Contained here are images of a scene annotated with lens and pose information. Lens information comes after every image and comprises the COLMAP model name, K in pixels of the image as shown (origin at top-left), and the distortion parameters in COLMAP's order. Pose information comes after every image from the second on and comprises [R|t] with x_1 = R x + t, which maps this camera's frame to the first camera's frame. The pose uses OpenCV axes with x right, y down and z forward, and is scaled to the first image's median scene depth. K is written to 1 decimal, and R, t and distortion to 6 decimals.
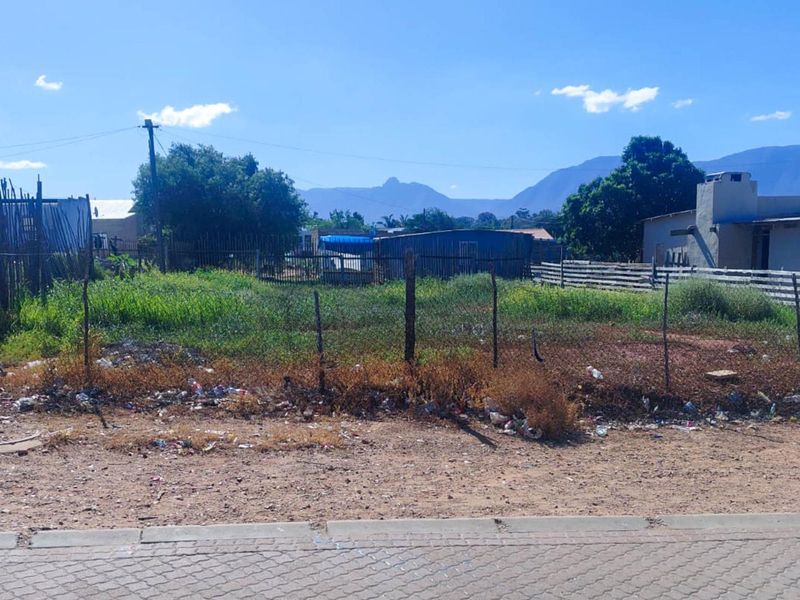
lens RADIAL K [[917.4, 0, 413.2], [0, 917.4, 345.9], [0, 0, 1]] dist [0.242295, -0.611590]
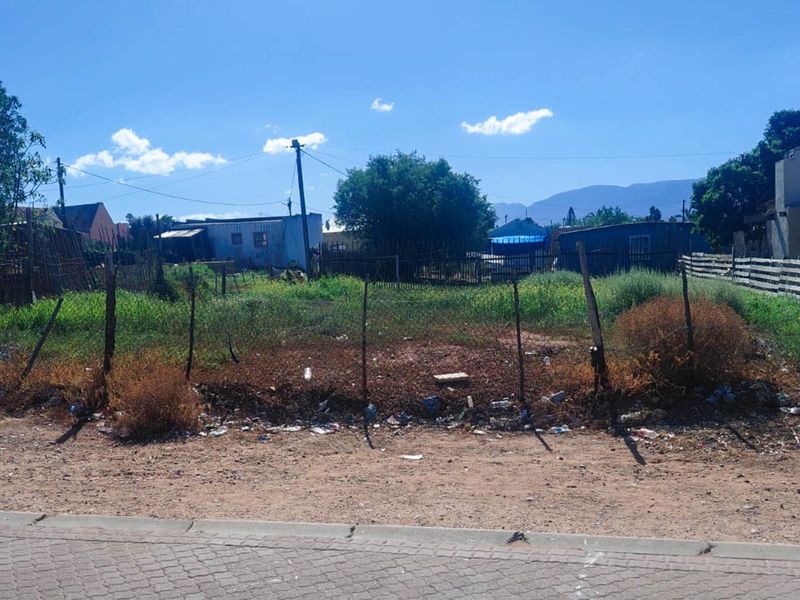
lens RADIAL K [[917.4, 0, 413.2], [0, 917.4, 345.9], [0, 0, 1]] dist [0.242295, -0.611590]
pose [[0.941227, -0.006389, -0.337713, 0.216354], [0.006216, 0.999979, -0.001593, -0.001040], [0.337717, -0.000600, 0.941248, 0.039605]]
